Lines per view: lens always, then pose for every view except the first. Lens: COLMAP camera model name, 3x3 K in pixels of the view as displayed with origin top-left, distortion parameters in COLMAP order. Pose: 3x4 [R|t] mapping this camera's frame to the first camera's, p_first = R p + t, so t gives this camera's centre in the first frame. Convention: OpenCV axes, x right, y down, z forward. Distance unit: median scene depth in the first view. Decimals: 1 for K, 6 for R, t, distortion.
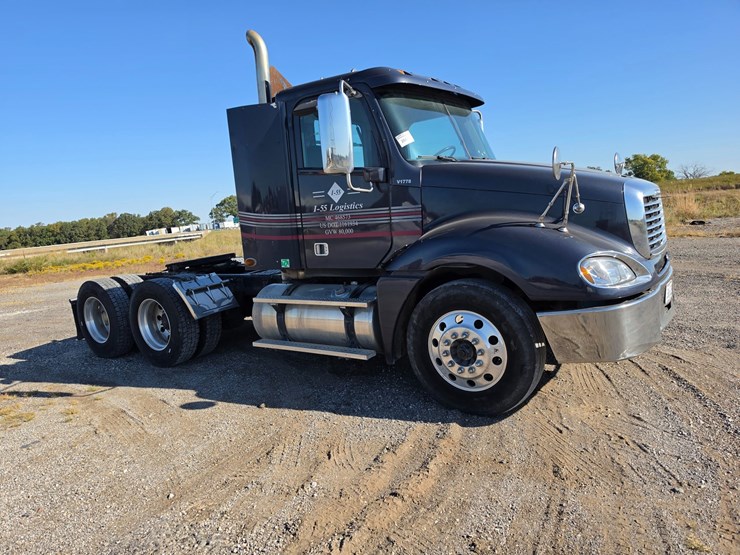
lens RADIAL K [[503.1, 0, 368.3], [0, 503.1, 278.8], [0, 0, 1]] dist [0.096538, -0.136196]
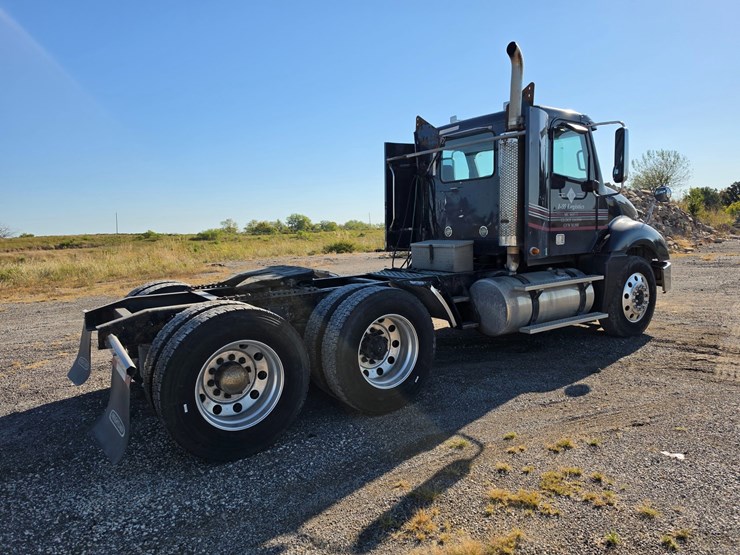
lens RADIAL K [[505.7, 0, 368.4], [0, 505.7, 272.1], [0, 0, 1]] dist [0.078286, -0.104937]
pose [[0.359454, -0.010317, 0.933106, -1.466722], [0.134026, 0.990142, -0.040683, 0.007752], [-0.923488, 0.139684, 0.357293, 1.030954]]
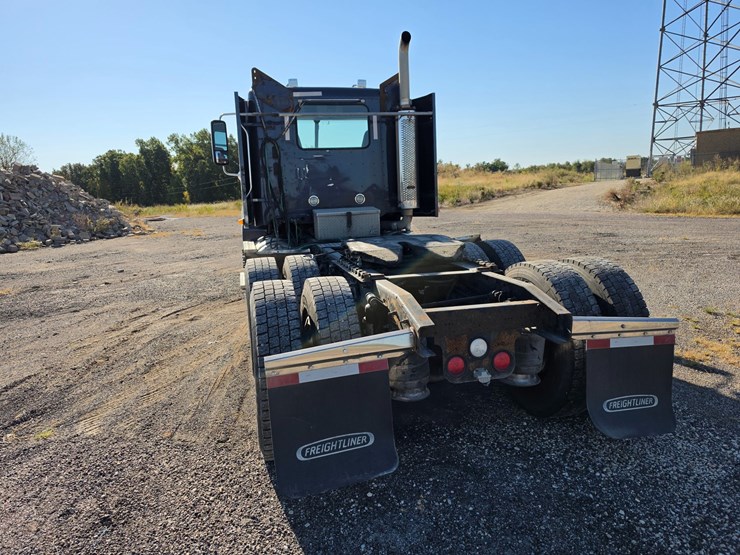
lens RADIAL K [[508.2, 0, 364.9], [0, 508.2, 273.3], [0, 0, 1]] dist [0.079873, -0.106582]
pose [[-0.743131, 0.012190, 0.669035, -1.077540], [0.207200, 0.954886, 0.212748, -0.217084], [-0.636258, 0.296724, -0.712131, 2.313961]]
